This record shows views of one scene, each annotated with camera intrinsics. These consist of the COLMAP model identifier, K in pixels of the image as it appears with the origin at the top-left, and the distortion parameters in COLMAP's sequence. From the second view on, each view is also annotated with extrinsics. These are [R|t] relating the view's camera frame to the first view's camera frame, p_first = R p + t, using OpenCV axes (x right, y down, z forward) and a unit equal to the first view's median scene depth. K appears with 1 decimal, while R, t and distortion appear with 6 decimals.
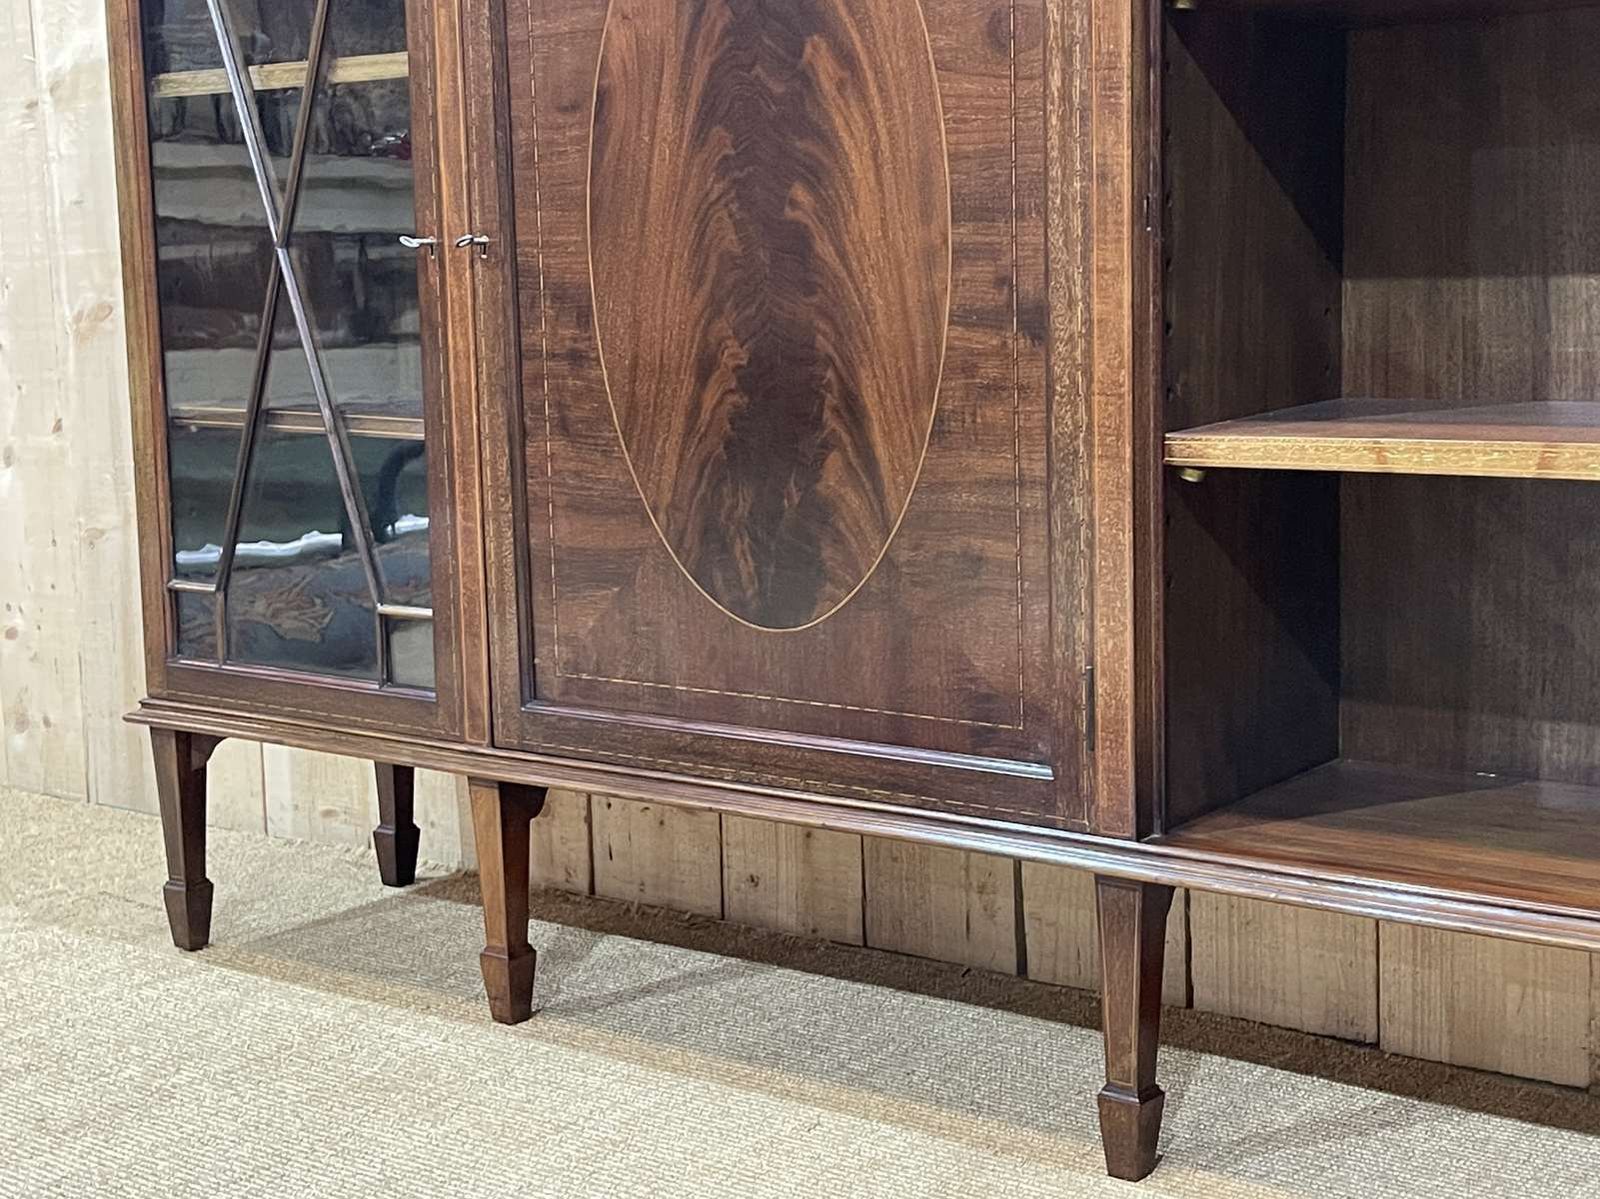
lens RADIAL K [[2363.9, 0, 844.4], [0, 2363.9, 589.5], [0, 0, 1]] dist [0.147930, -0.436868]
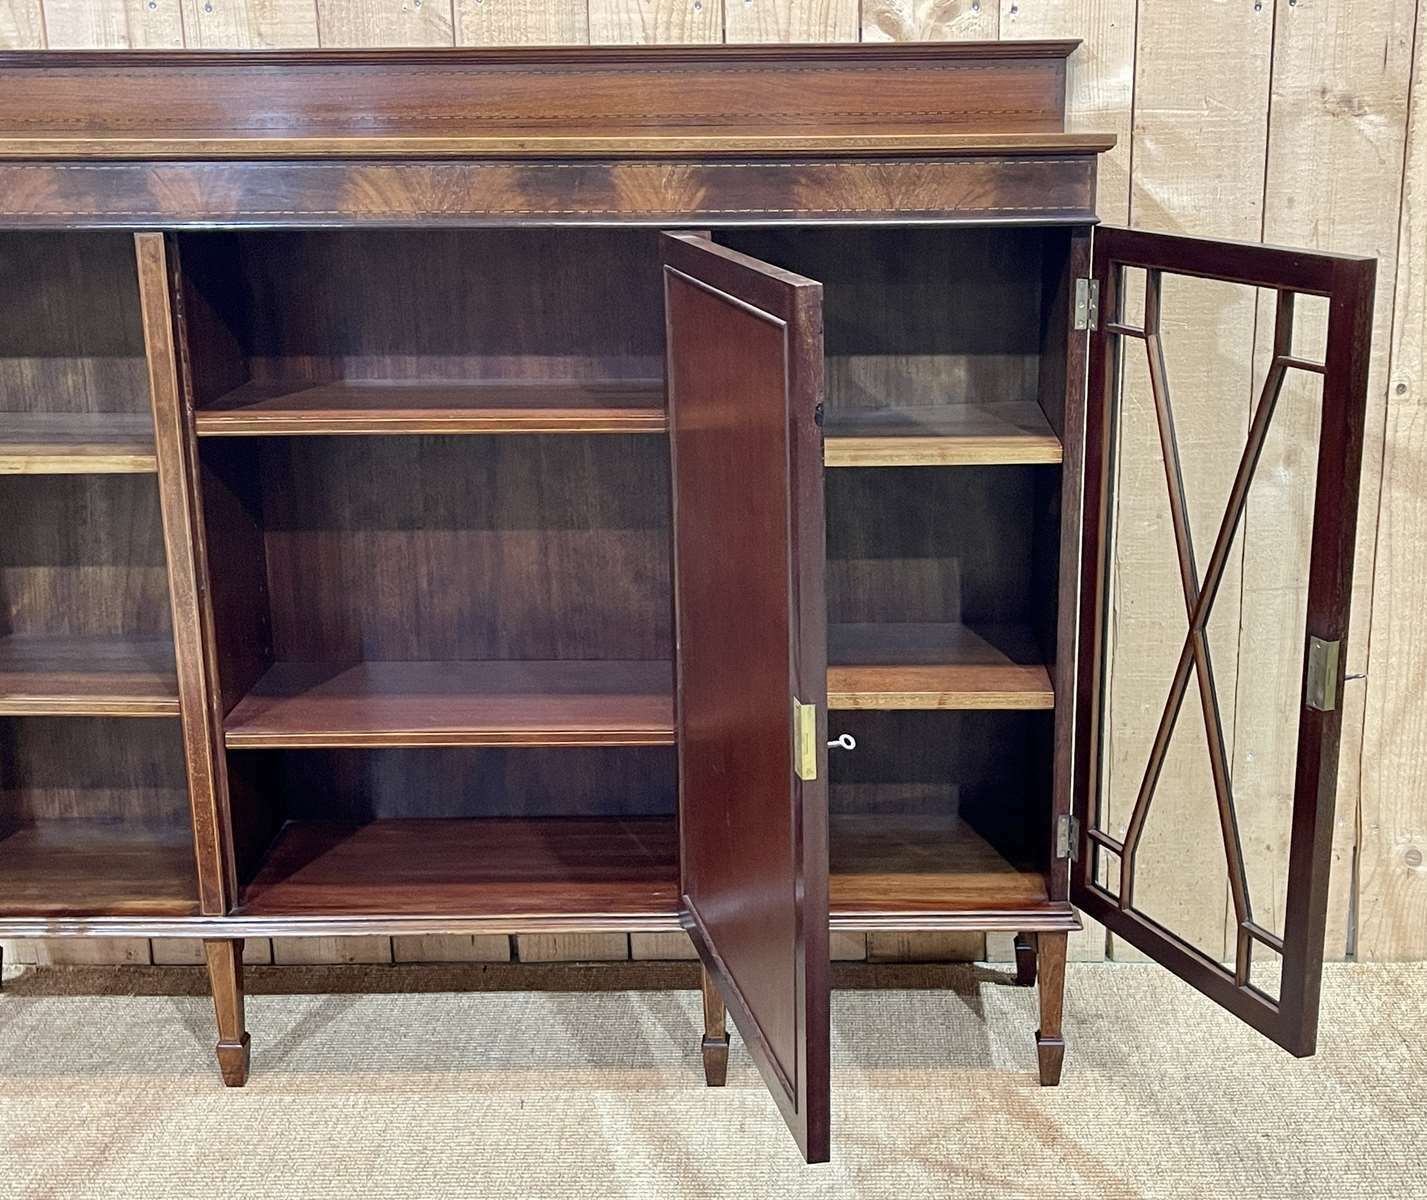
lens RADIAL K [[1890.2, 0, 799.7], [0, 1890.2, 600.3], [0, 0, 1]] dist [0.089728, -0.217933]
pose [[0.803009, -0.145605, 0.577907, -0.546245], [0.072089, 0.986306, 0.148334, -0.293186], [-0.591591, -0.077453, 0.802509, -0.158440]]
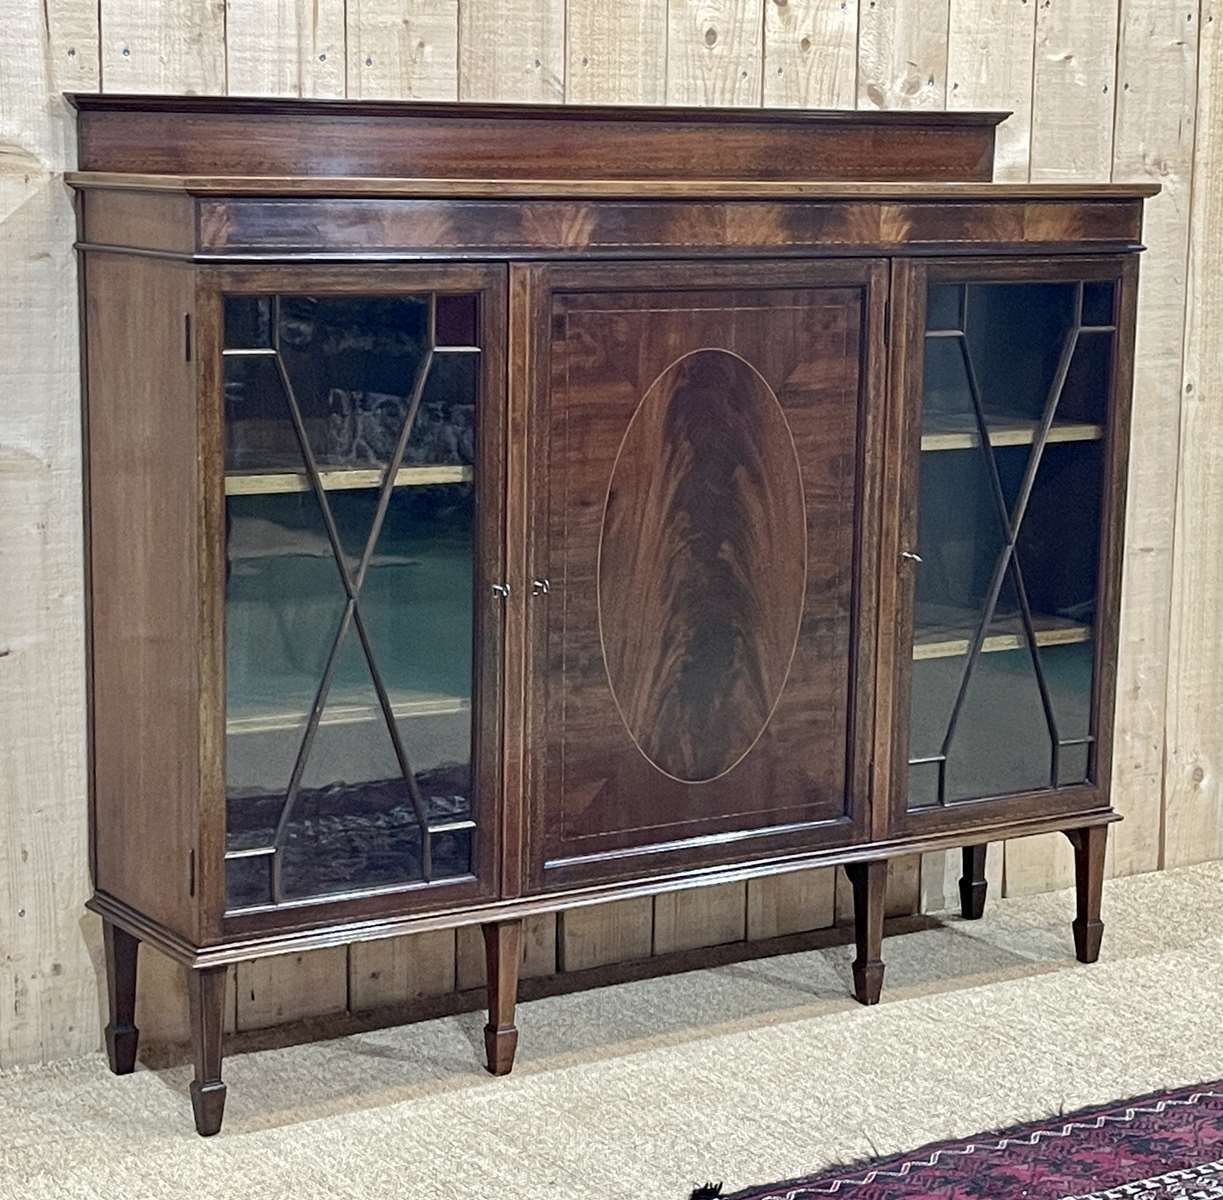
lens RADIAL K [[2790.7, 0, 611.5], [0, 2790.7, 600.0], [0, 0, 1]] dist [0.156408, -0.393438]
pose [[0.341631, -0.126795, 0.931242, -1.932278], [0.104693, 0.989825, 0.096364, -0.318470], [-0.933985, 0.064573, 0.351429, 0.290605]]
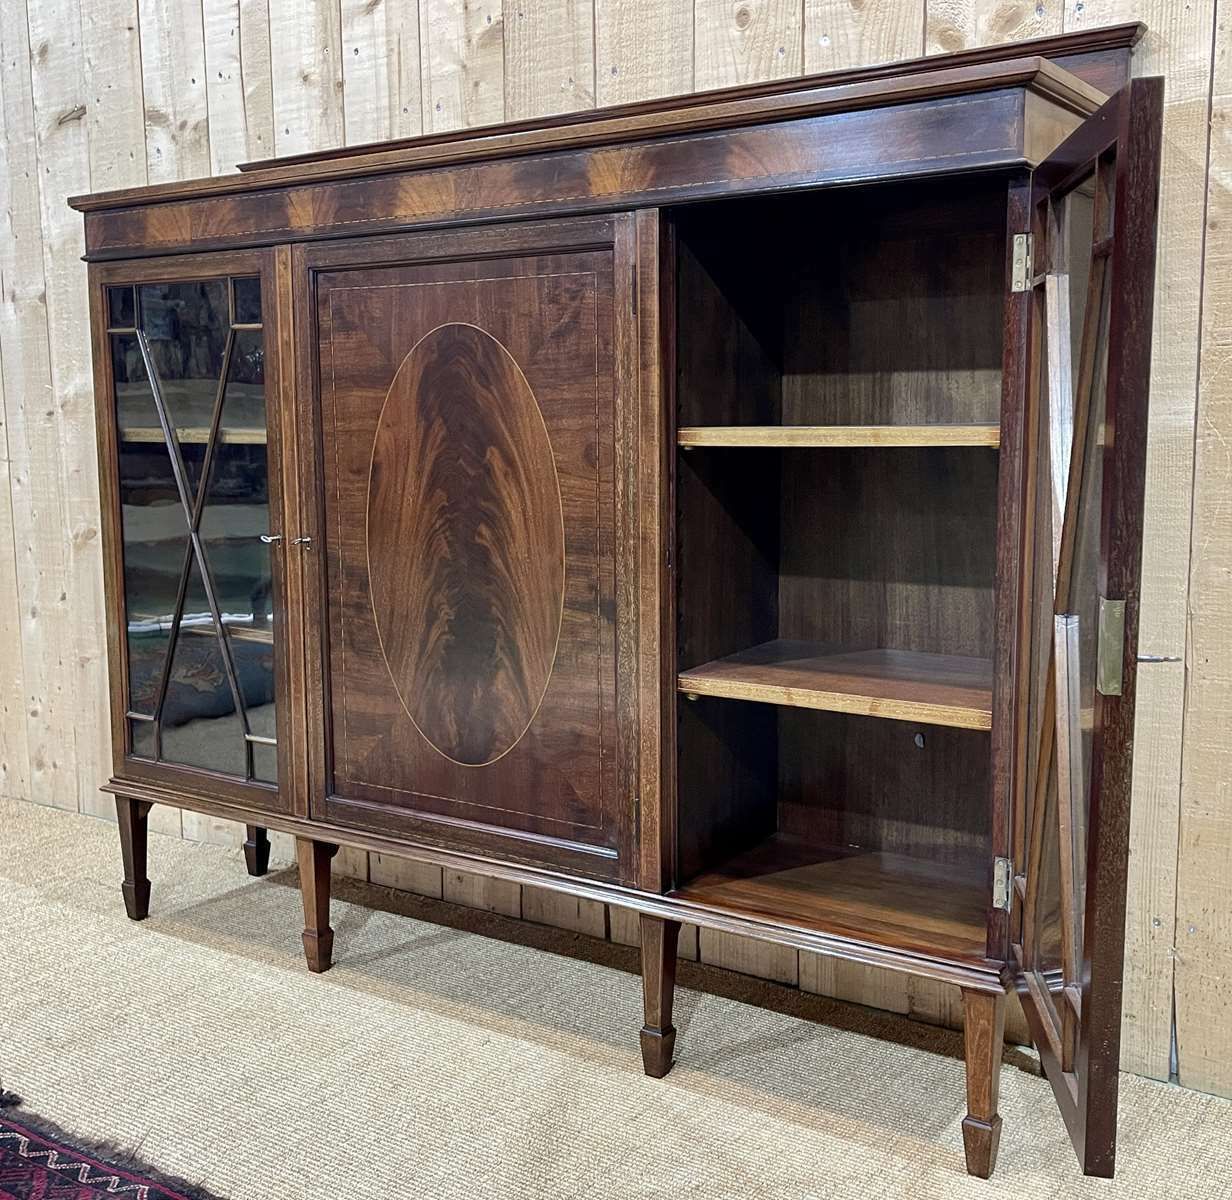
lens RADIAL K [[1404.6, 0, 616.0], [0, 1404.6, 600.0], [0, 0, 1]] dist [0.056982, -0.053624]
pose [[0.998370, 0.009476, 0.056275, 0.020957], [-0.009160, 0.999941, -0.005878, -0.098937], [-0.056327, 0.005353, 0.998398, -0.074196]]
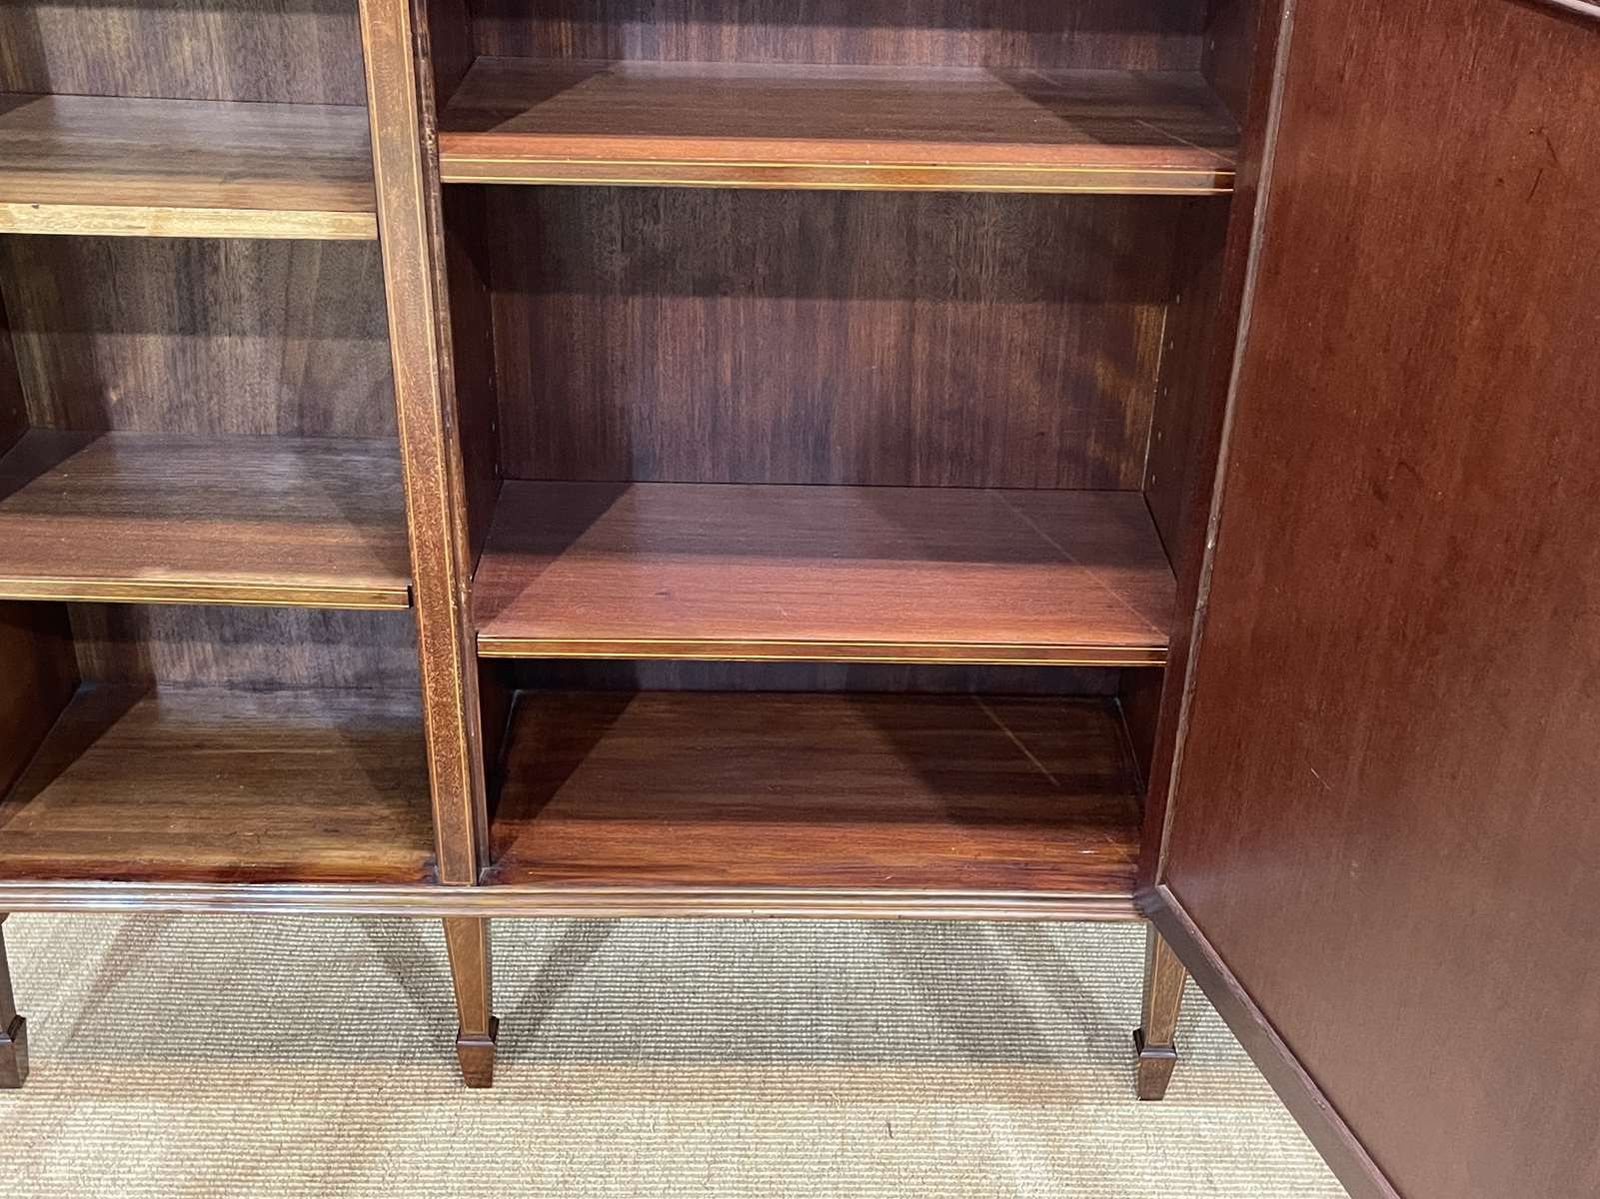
lens RADIAL K [[1869.9, 0, 819.6], [0, 1869.9, 620.0], [0, 0, 1]] dist [0.033012, -0.033982]
pose [[0.790529, -0.266519, 0.551391, -0.467108], [0.041833, 0.921737, 0.385552, -0.358813], [-0.610994, -0.281724, 0.739809, 0.367655]]
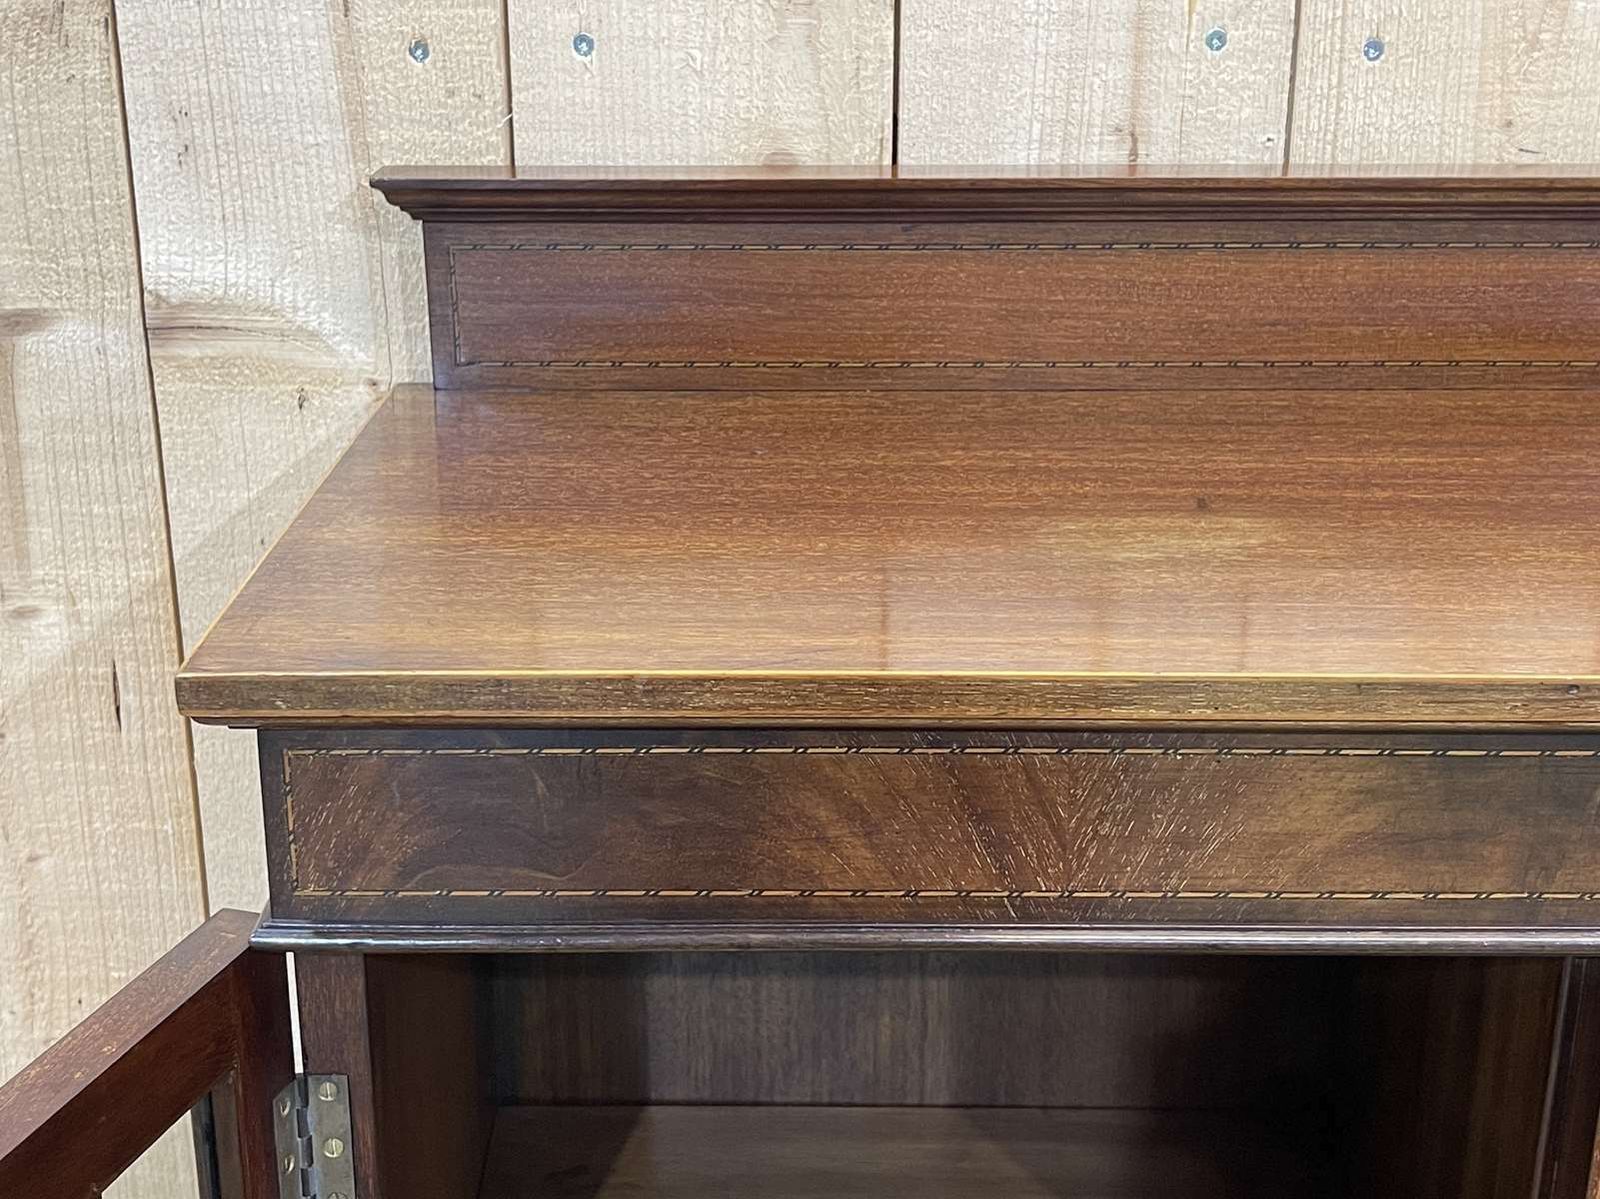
lens RADIAL K [[2113.0, 0, 800.0], [0, 2113.0, 599.5], [0, 0, 1]] dist [0.122987, -0.366399]
pose [[0.791577, -0.178281, 0.584484, -0.487766], [0.062401, 0.975077, 0.212911, -0.513586], [-0.607875, -0.132063, 0.782973, 0.810076]]
